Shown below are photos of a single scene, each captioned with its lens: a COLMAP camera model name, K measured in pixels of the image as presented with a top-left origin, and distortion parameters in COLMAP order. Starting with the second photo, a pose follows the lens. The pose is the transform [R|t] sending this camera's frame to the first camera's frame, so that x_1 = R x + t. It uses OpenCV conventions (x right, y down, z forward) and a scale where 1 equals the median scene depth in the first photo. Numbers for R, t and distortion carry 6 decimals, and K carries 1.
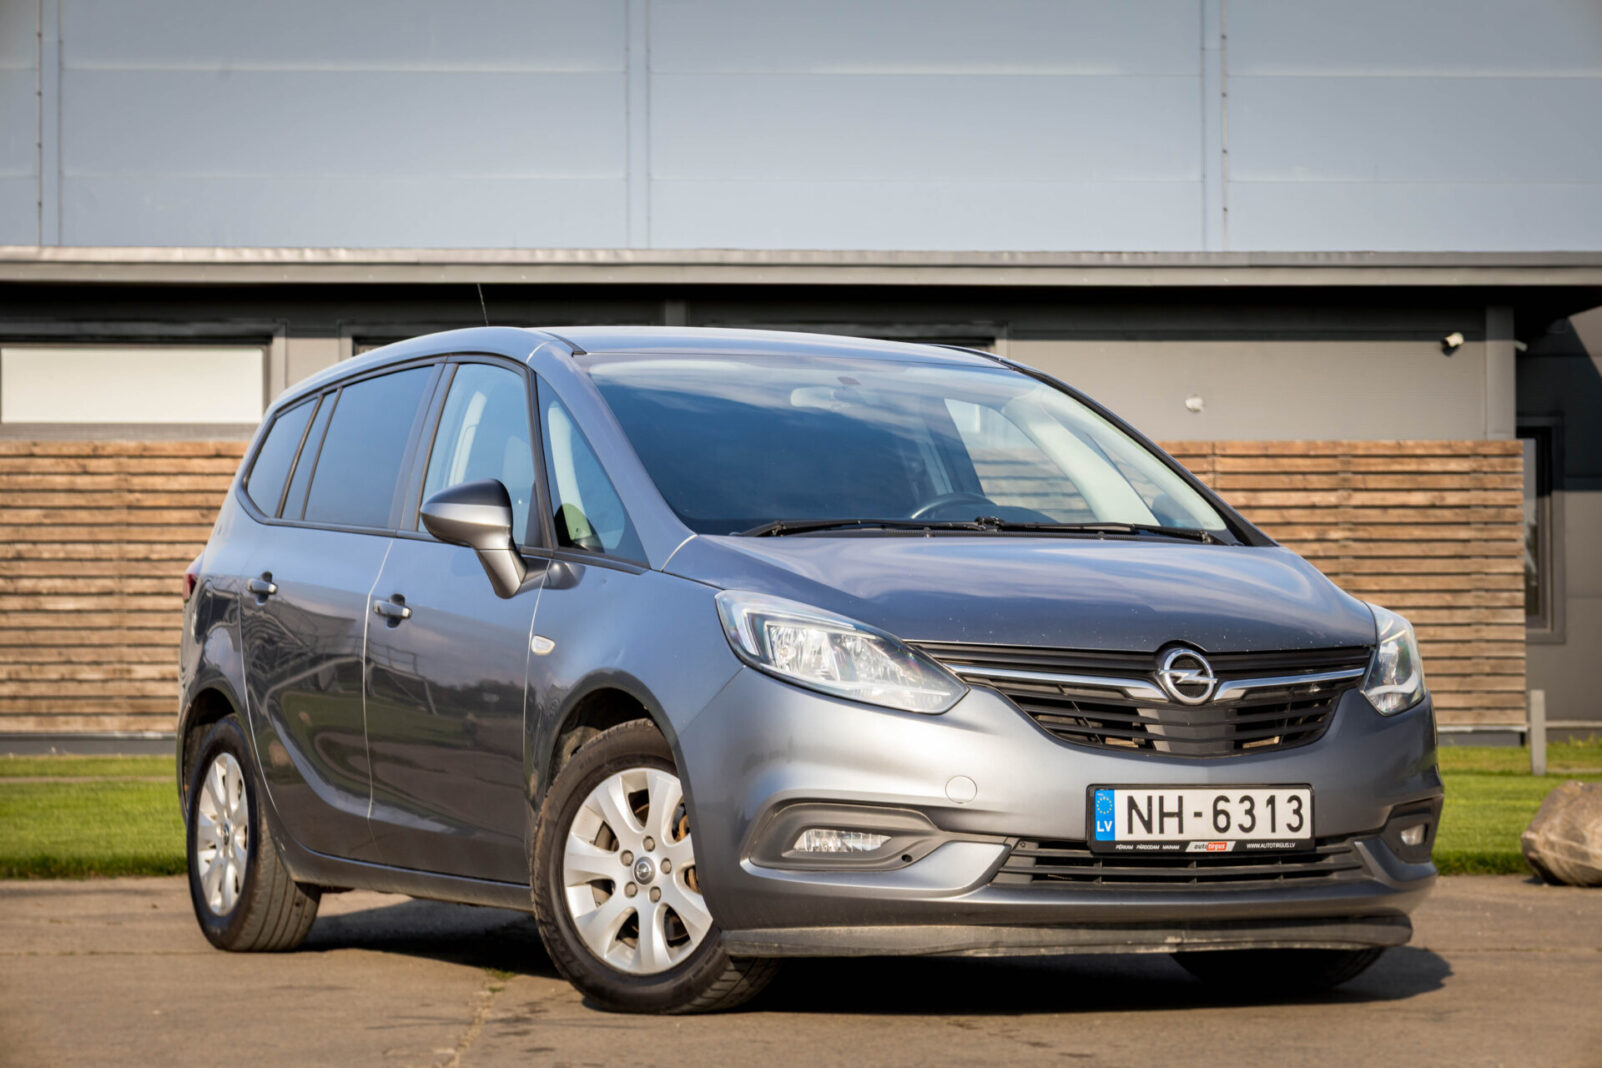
lens RADIAL K [[4420.9, 0, 790.5], [0, 4420.9, 532.1], [0, 0, 1]] dist [-0.029148, 0.000000]
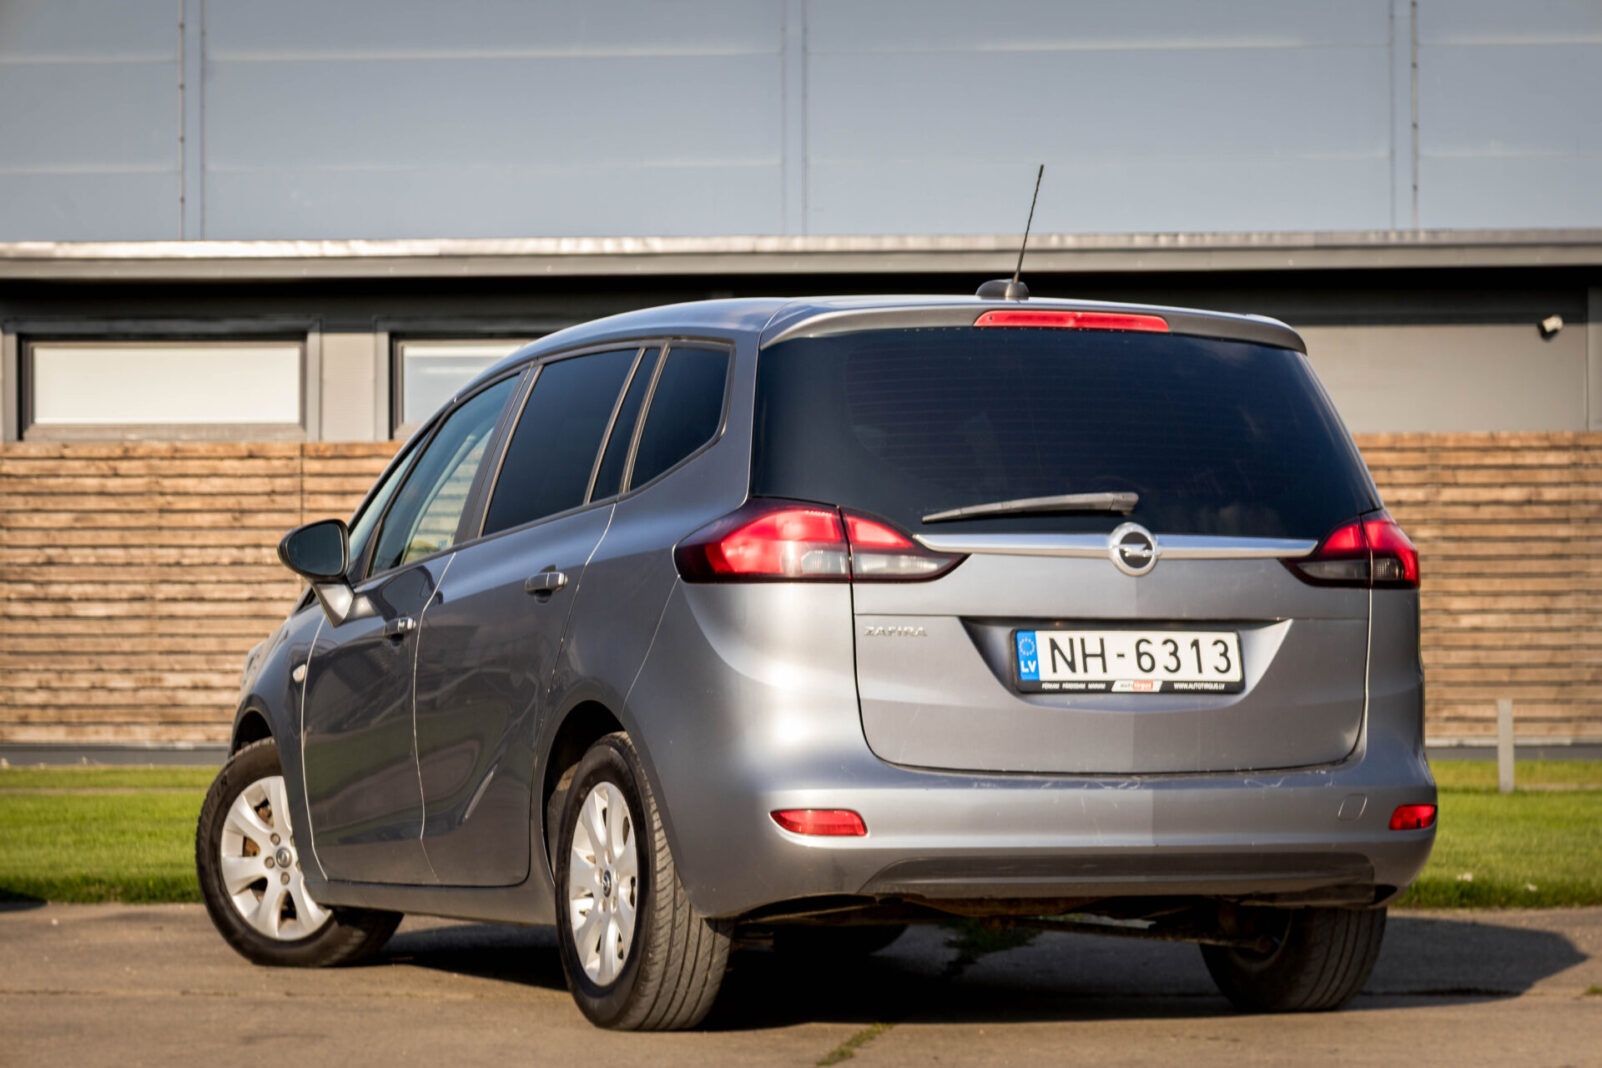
lens RADIAL K [[4420.9, 0, 794.6], [0, 4420.9, 544.1], [0, 0, 1]] dist [-0.029148, 0.000000]
pose [[0.990866, -0.003901, -0.134791, 0.118634], [0.004581, 0.999978, 0.004732, -0.002175], [0.134770, -0.005307, 0.990863, 0.057153]]
